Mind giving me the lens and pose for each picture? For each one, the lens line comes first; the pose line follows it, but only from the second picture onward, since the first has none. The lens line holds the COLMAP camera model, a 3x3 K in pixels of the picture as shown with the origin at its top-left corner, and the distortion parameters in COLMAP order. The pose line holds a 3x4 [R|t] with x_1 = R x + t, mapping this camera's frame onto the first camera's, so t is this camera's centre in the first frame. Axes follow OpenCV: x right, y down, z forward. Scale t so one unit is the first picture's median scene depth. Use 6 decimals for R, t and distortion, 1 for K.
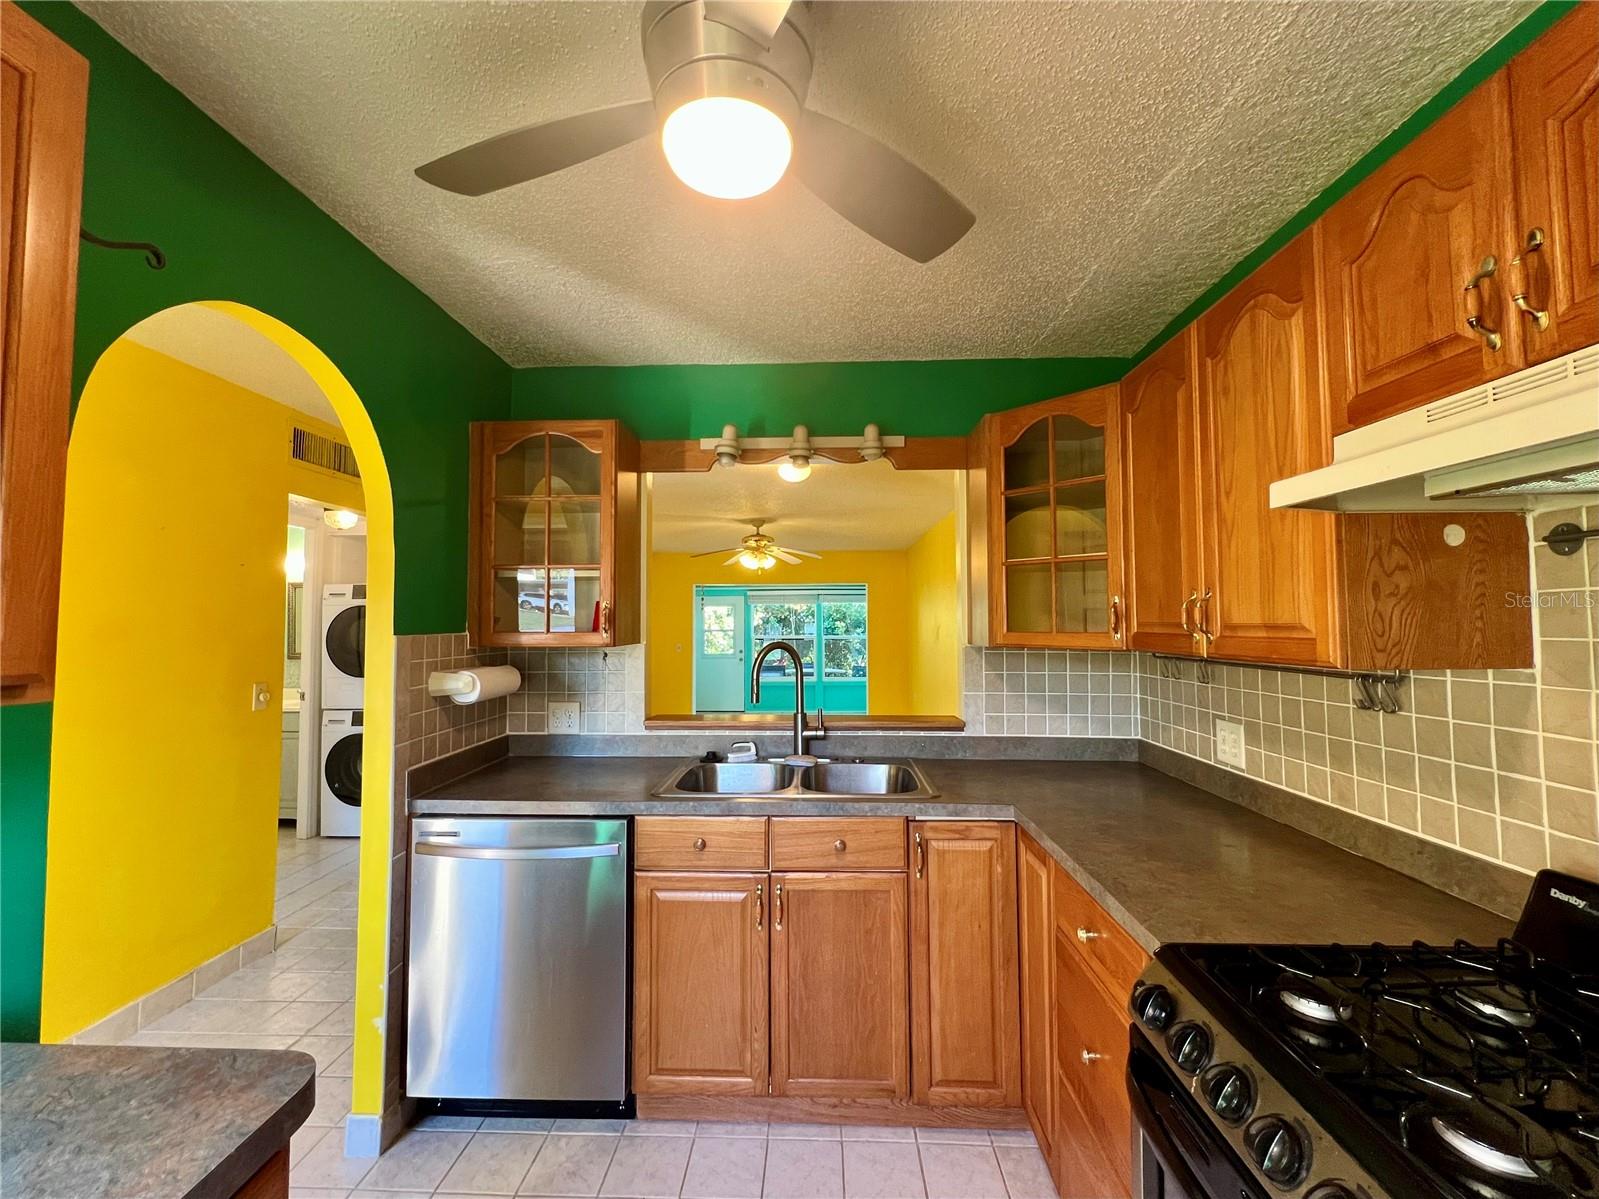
lens RADIAL K [[661.7, 0, 799.5], [0, 661.7, 599.5], [0, 0, 1]] dist [0.000349, 0.000013]
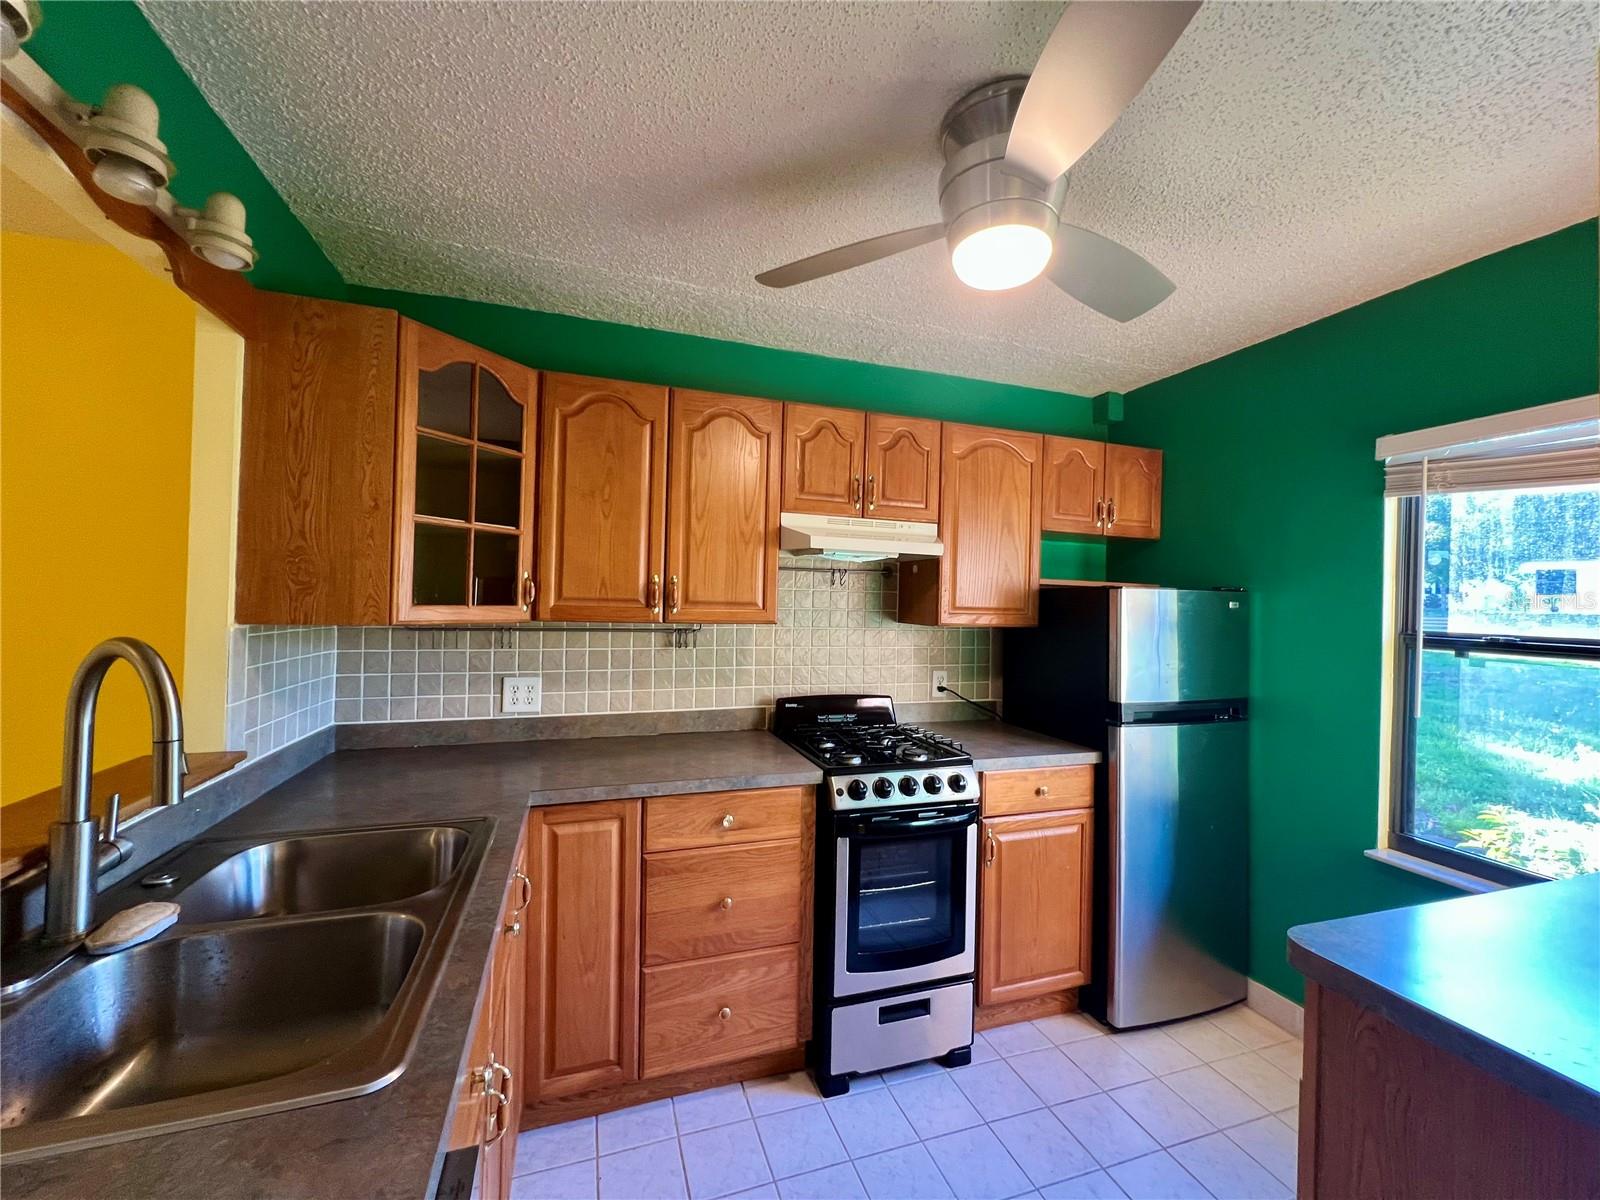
lens RADIAL K [[662.1, 0, 800.0], [0, 662.1, 600.0], [0, 0, 1]] dist [0.000349, 0.000013]
pose [[-0.352901, -0.000072, 0.935661, -0.745368], [-0.056589, 0.998171, -0.021267, 0.043488], [-0.933948, -0.060453, -0.352260, 1.057726]]
